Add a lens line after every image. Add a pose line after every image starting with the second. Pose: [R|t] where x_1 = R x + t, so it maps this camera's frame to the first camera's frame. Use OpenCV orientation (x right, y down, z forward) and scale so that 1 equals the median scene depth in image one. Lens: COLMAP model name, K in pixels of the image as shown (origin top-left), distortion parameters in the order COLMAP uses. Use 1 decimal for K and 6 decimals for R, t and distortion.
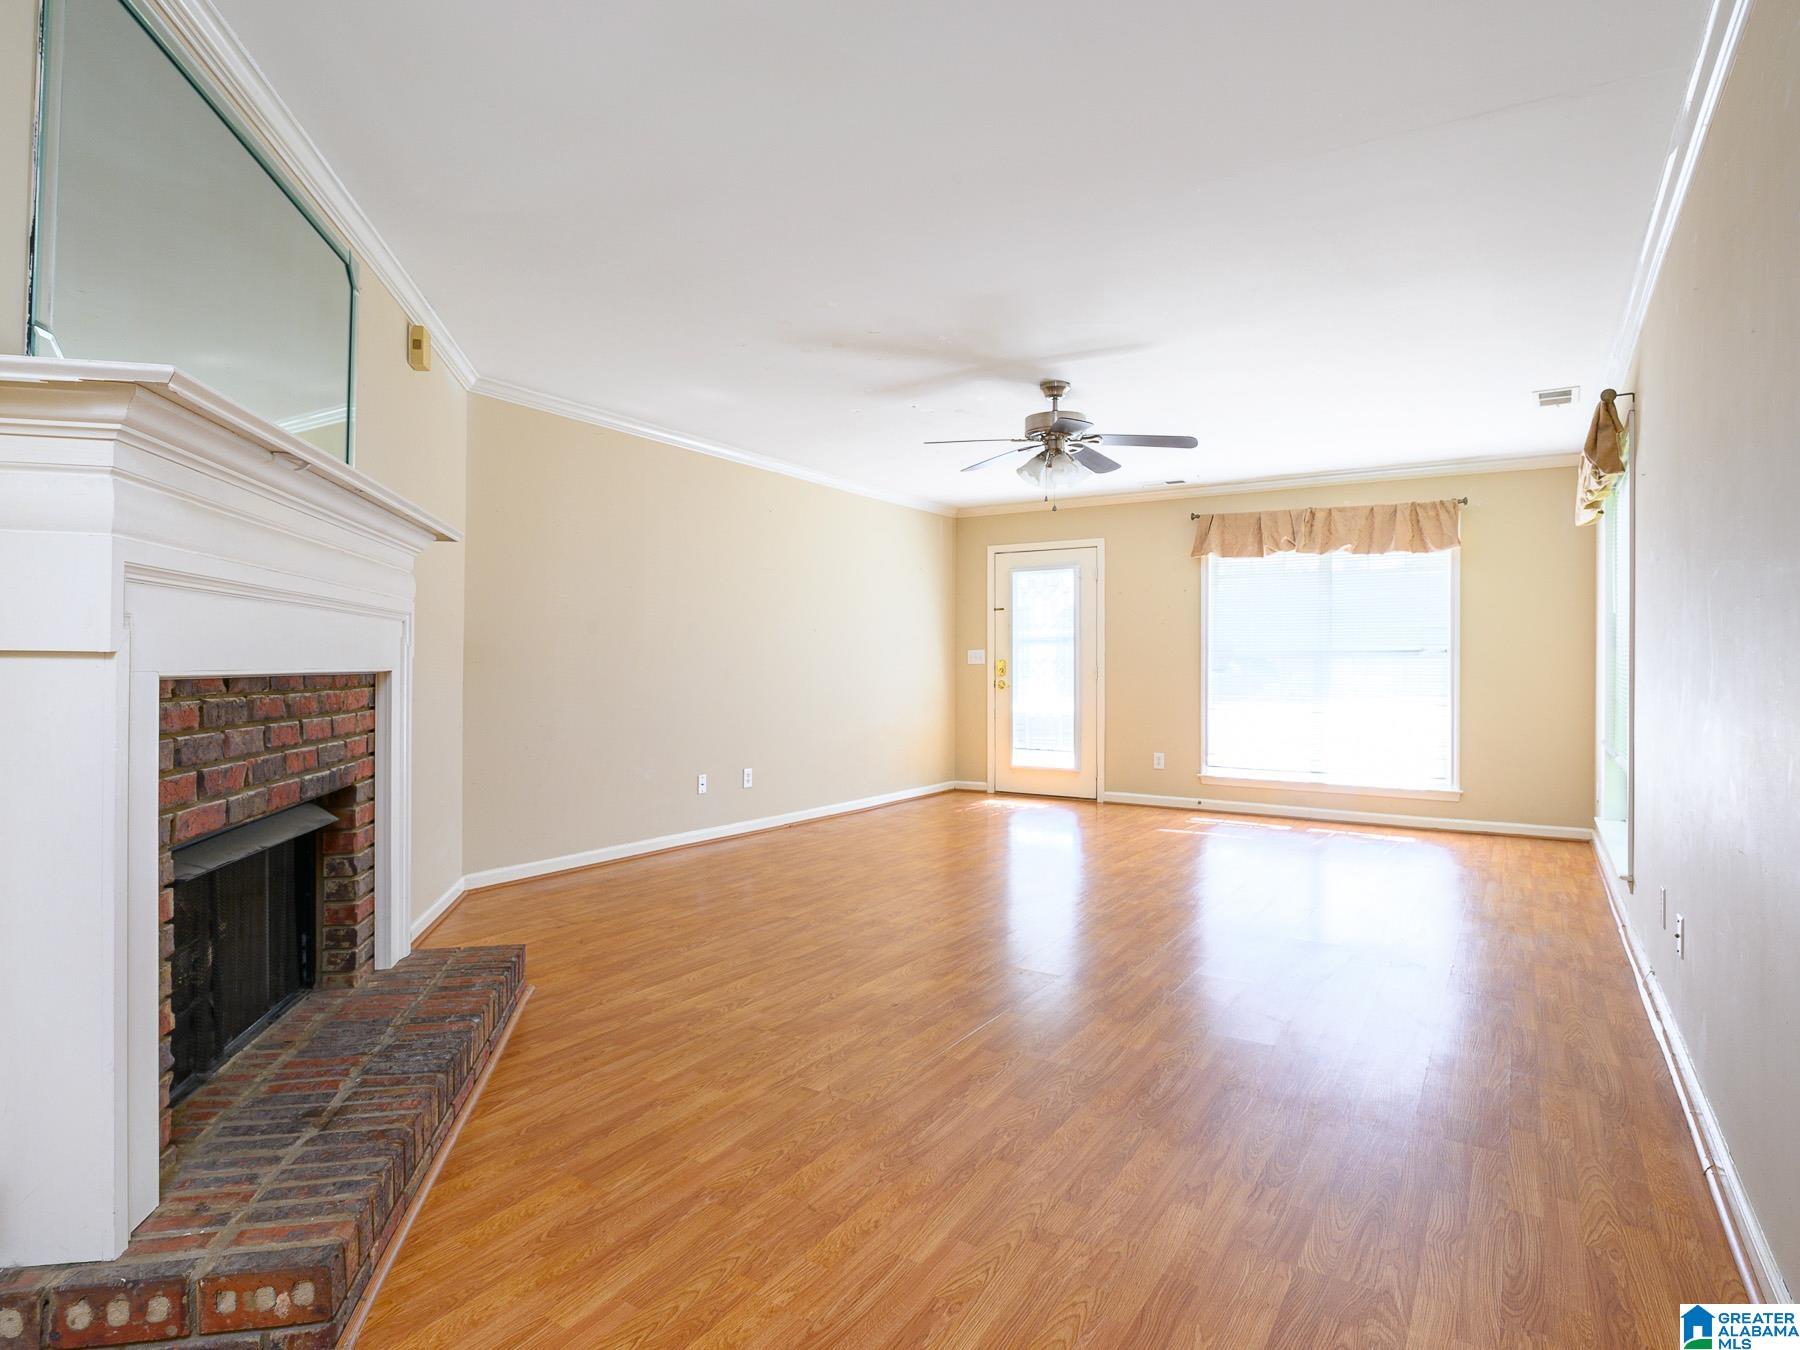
lens RADIAL K [[991.7, 0, 901.0], [0, 991.7, 665.6], [0, 0, 1]] dist [-0.001975, 0.000685]
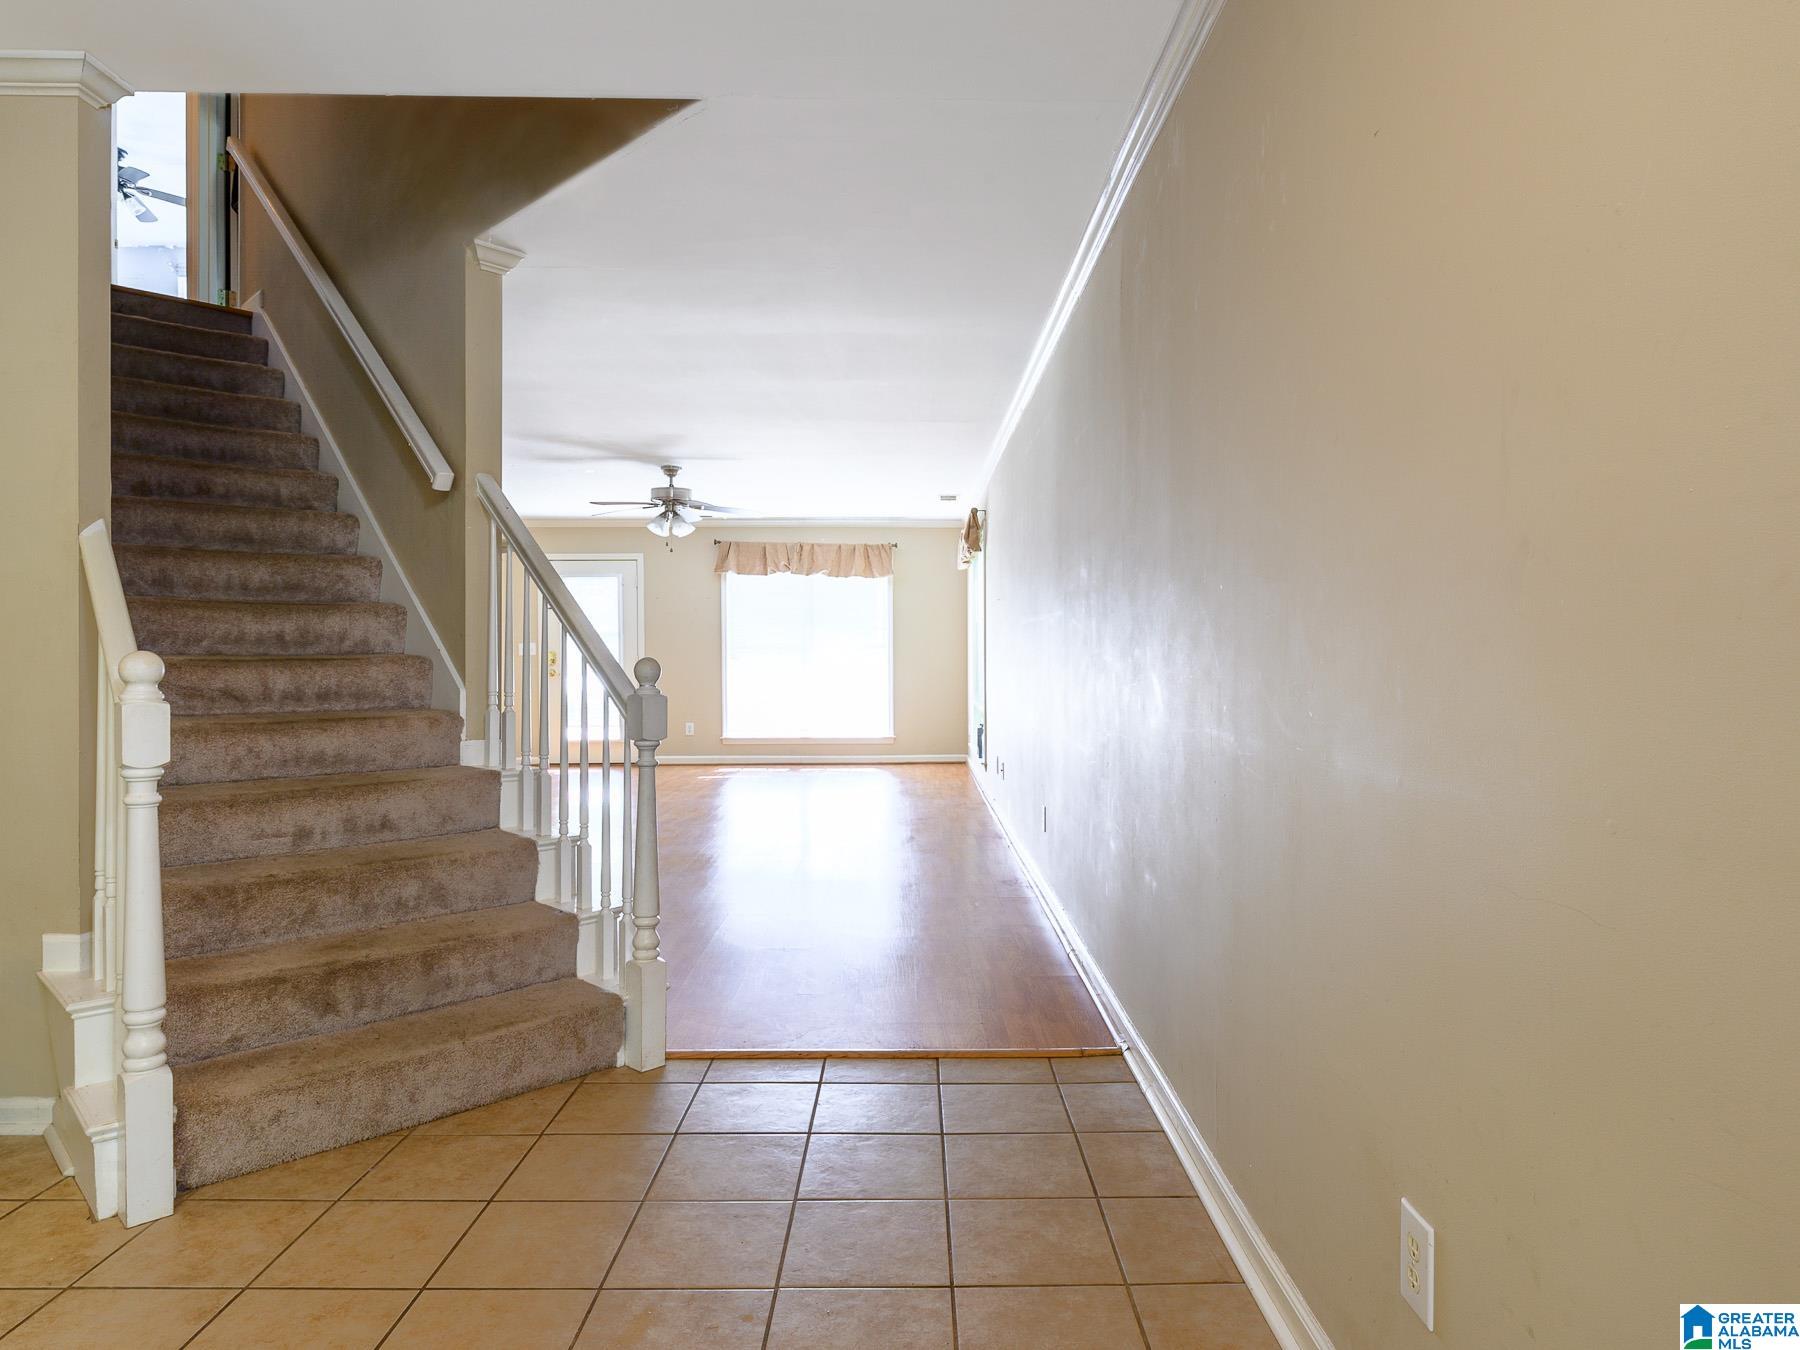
lens RADIAL K [[1002.4, 0, 900.0], [0, 1002.4, 675.0], [0, 0, 1]] dist [0.000185, -0.000003]
pose [[0.852302, -0.018775, 0.522714, -0.225674], [0.008118, 0.999710, 0.022672, -0.002123], [-0.522988, -0.015080, 0.852207, -0.306959]]
